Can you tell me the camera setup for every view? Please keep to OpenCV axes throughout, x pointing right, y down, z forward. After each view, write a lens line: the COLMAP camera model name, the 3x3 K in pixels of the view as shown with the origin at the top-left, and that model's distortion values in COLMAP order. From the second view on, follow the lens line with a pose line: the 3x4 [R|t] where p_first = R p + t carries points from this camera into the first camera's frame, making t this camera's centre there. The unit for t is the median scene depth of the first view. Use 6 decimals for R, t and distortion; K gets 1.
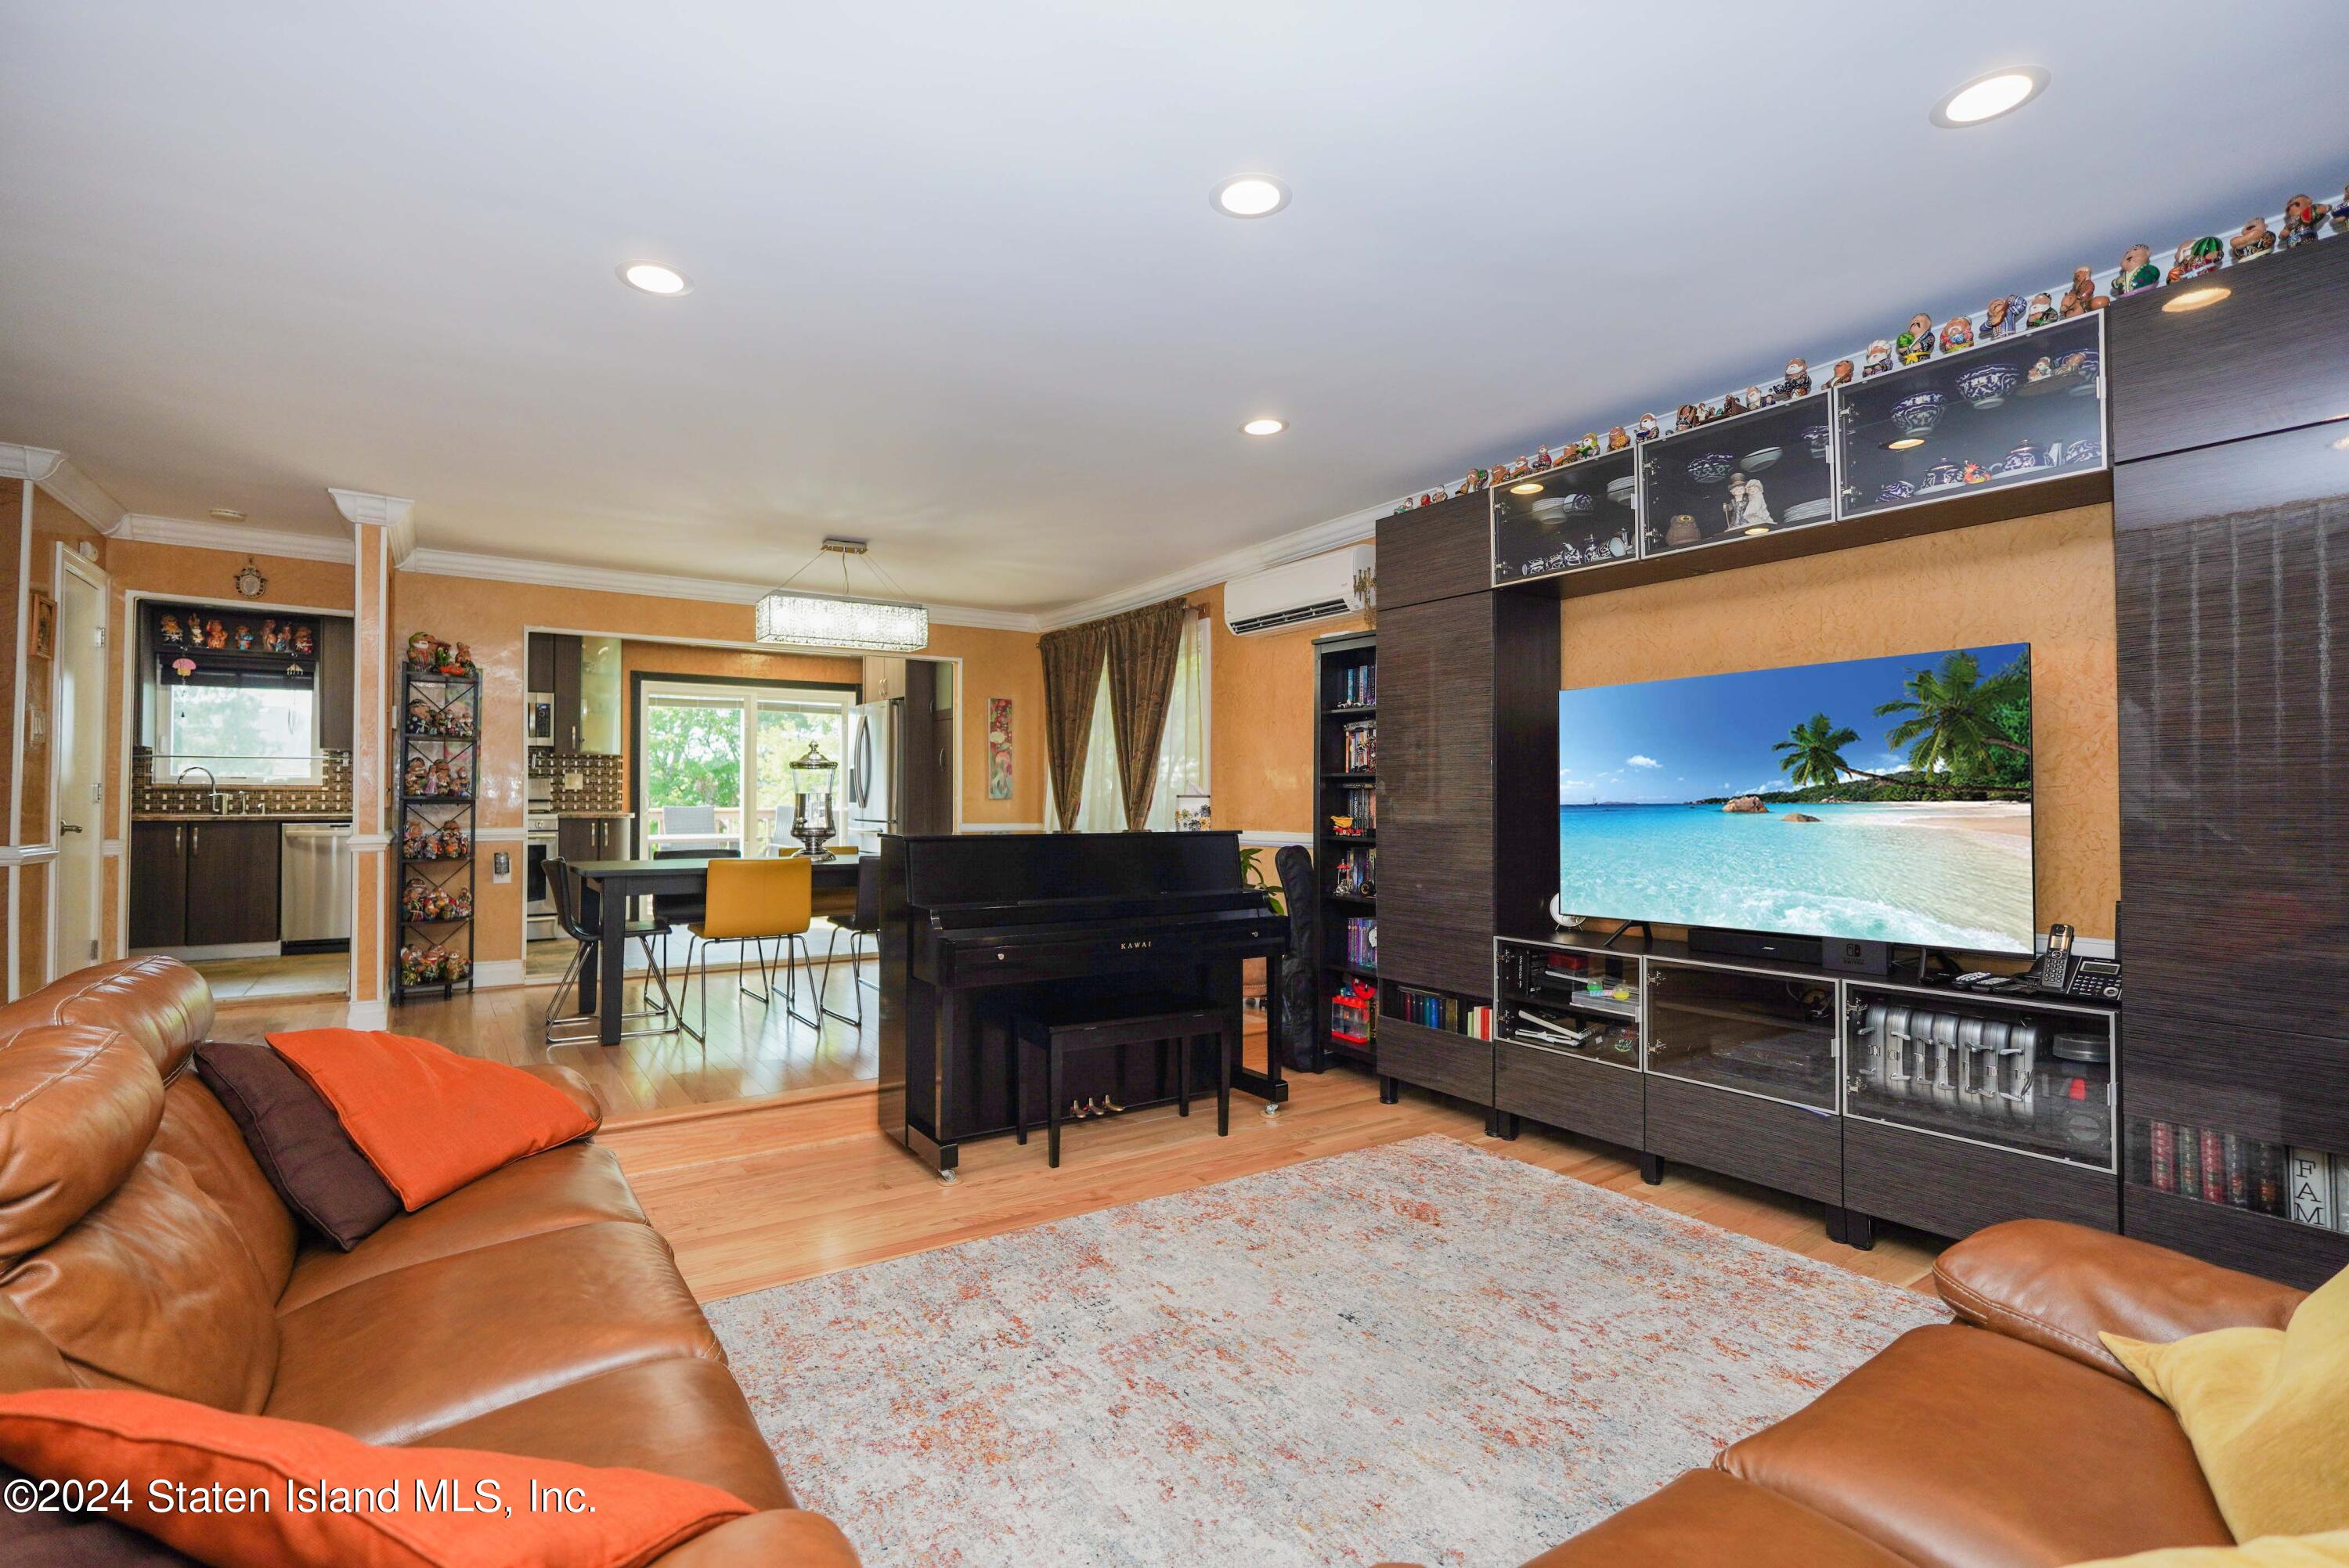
lens RADIAL K [[1083.5, 0, 1172.9], [0, 1083.5, 780.7], [0, 0, 1]] dist [-0.020986, 0.009513]
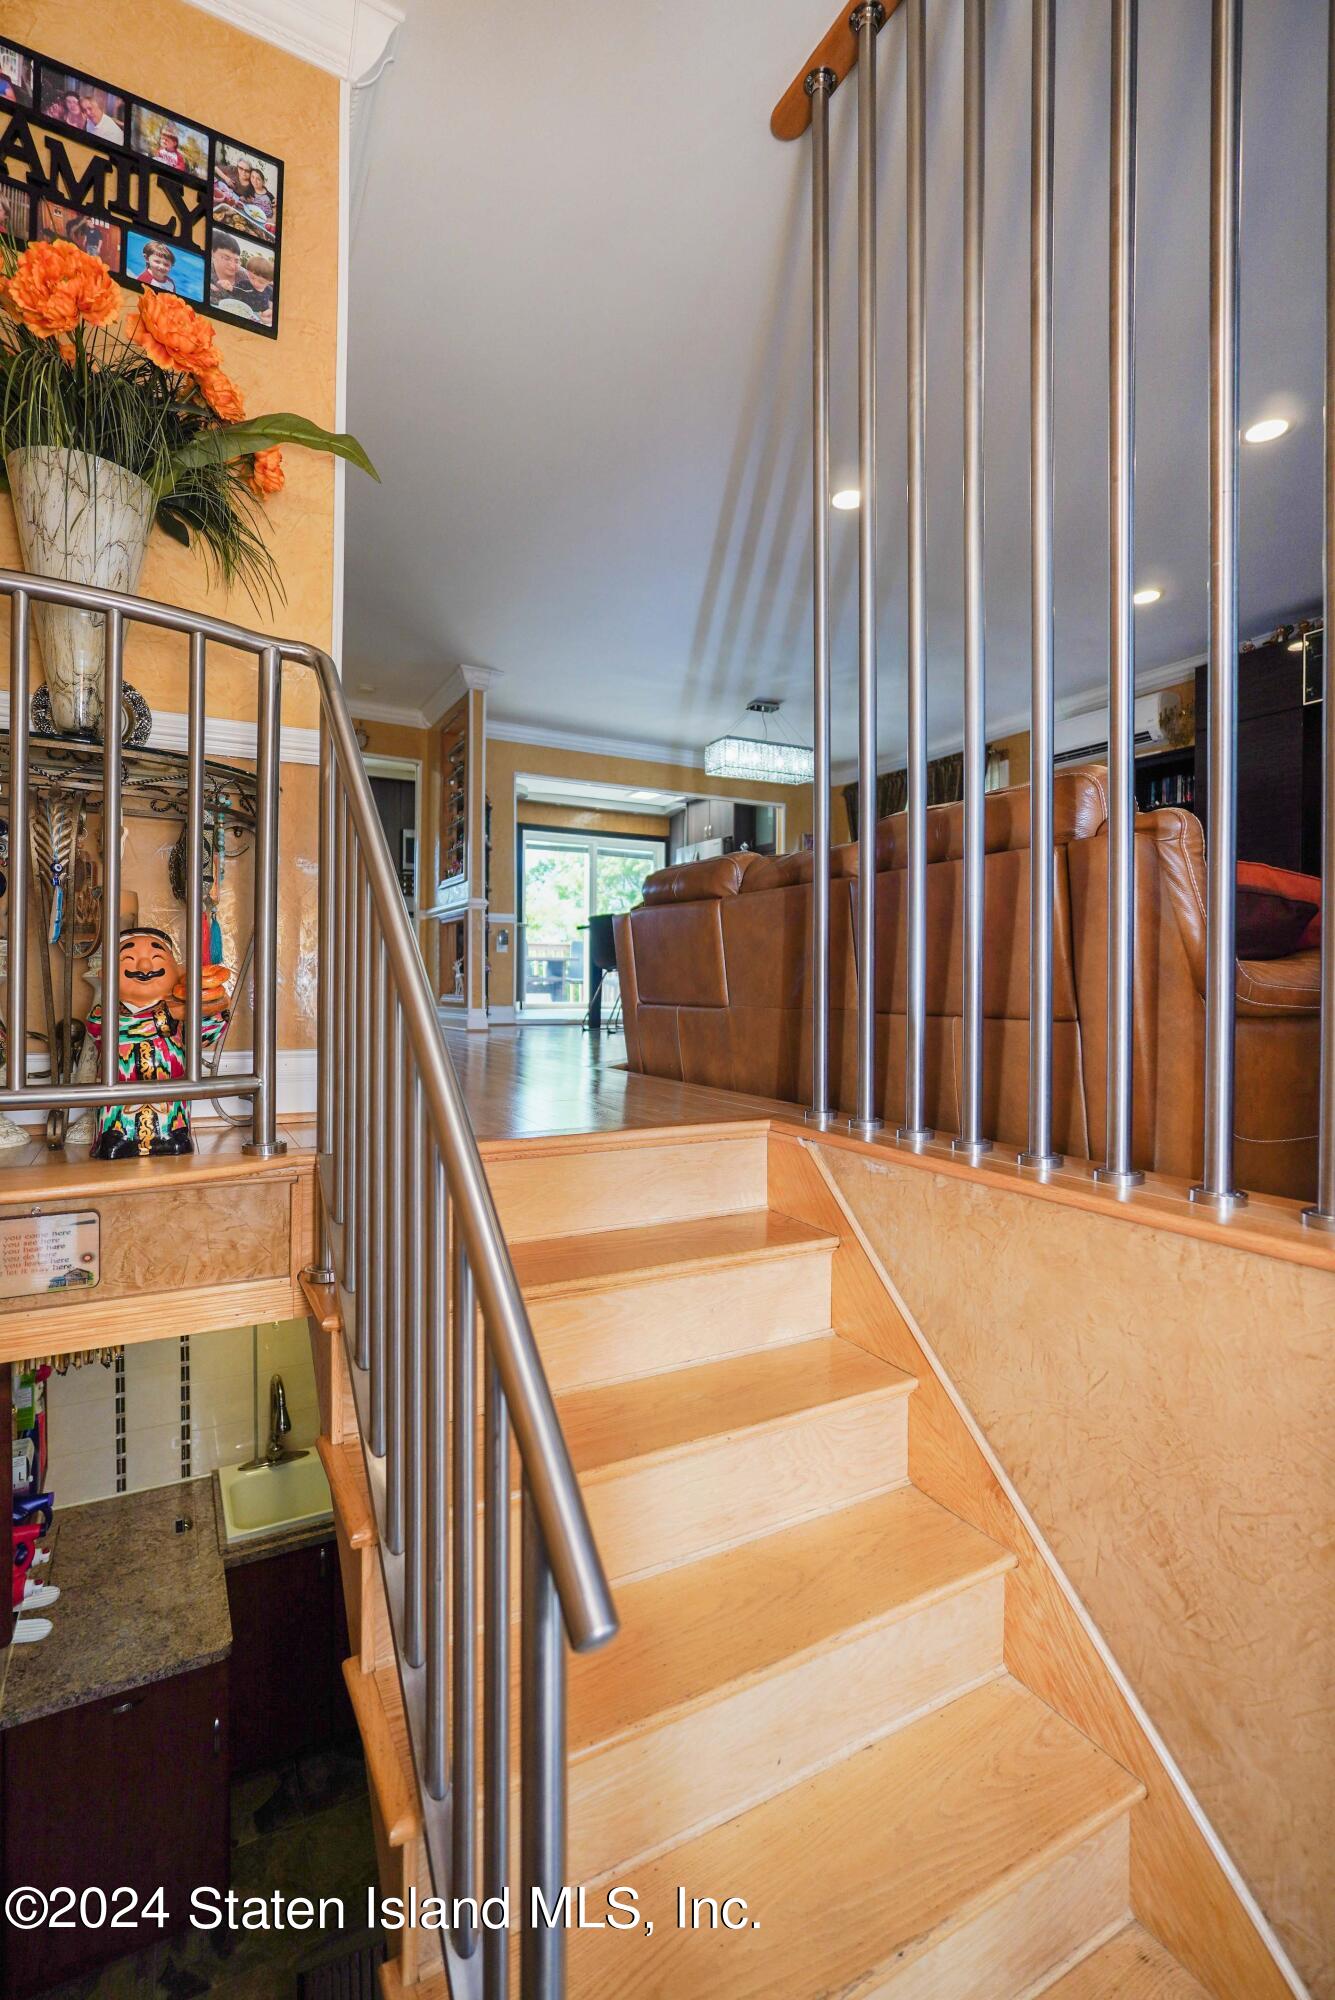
lens RADIAL K [[922.6, 0, 666.7], [0, 922.6, 999.1], [0, 0, 1]] dist [-0.020986, 0.009513]
pose [[0.994972, 0.007604, -0.099864, -0.463809], [-0.004436, 0.999481, 0.031912, 0.193274], [0.100055, -0.031309, 0.994489, -0.336054]]
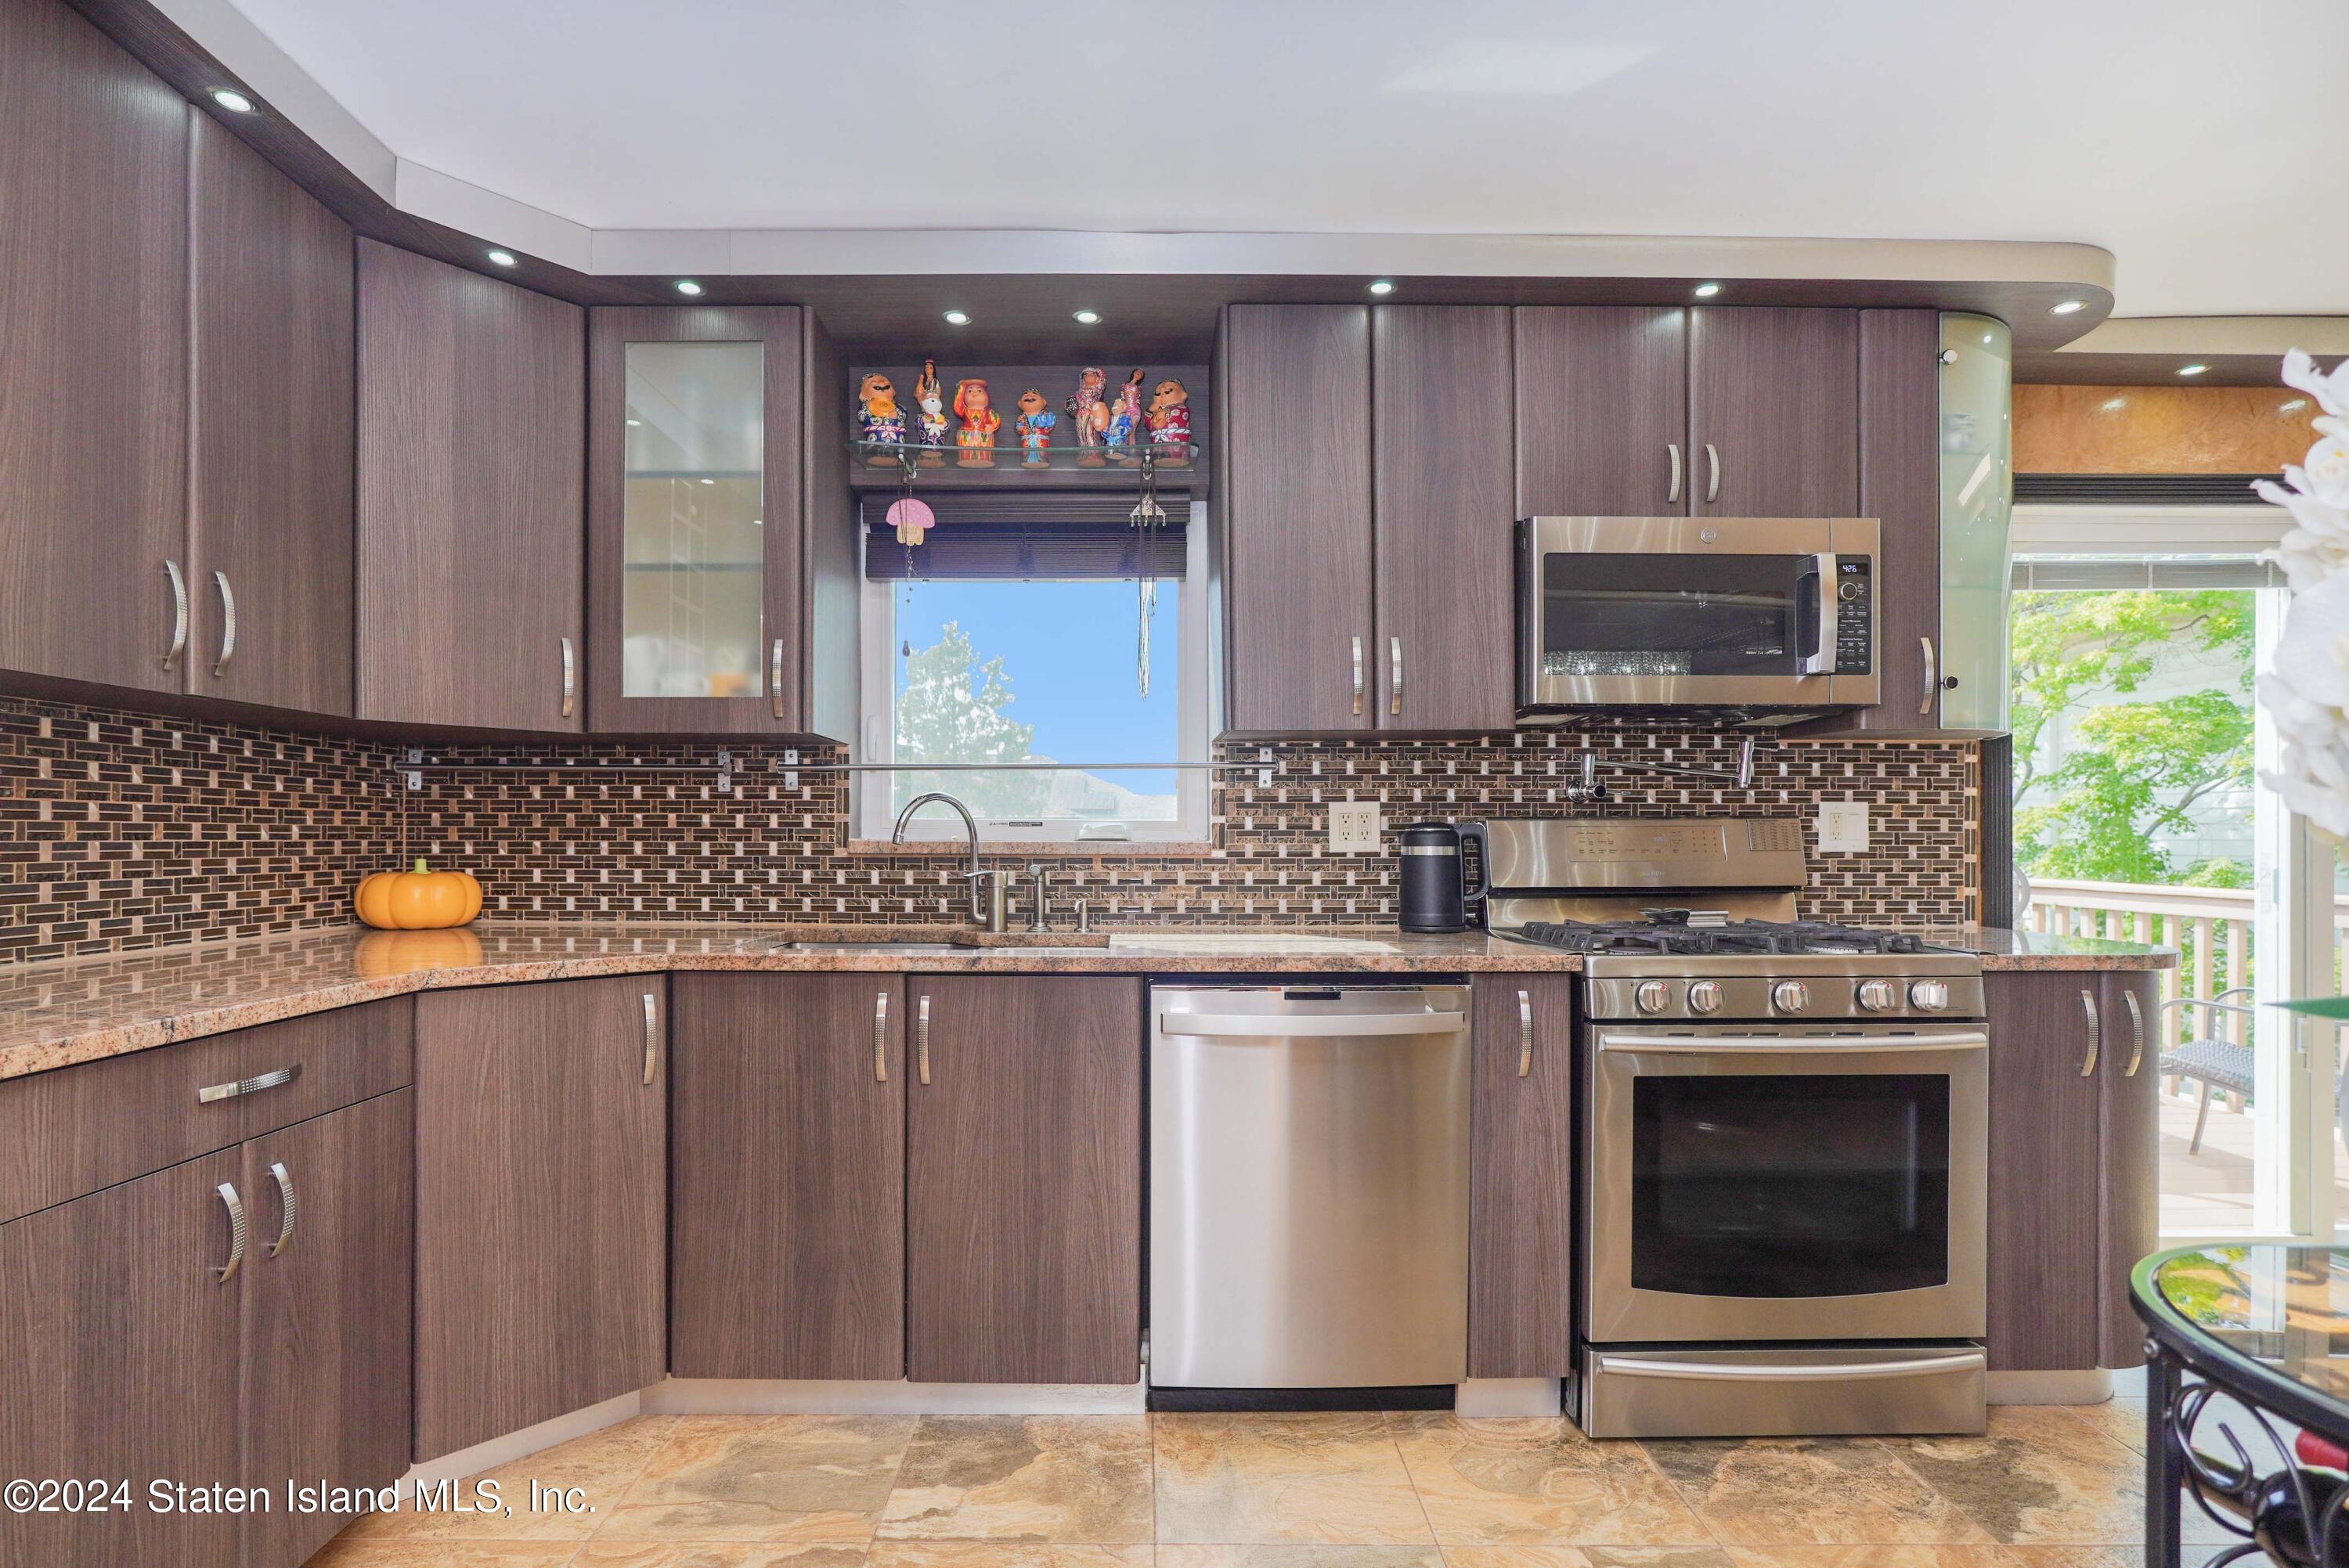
lens RADIAL K [[1083.5, 0, 1136.5], [0, 1083.5, 840.2], [0, 0, 1]] dist [-0.020986, 0.009513]
pose [[0.825931, 0.003500, -0.563760, -1.249579], [0.008863, 0.999777, 0.019192, -0.007353], [0.563701, -0.020847, 0.825716, 1.415223]]
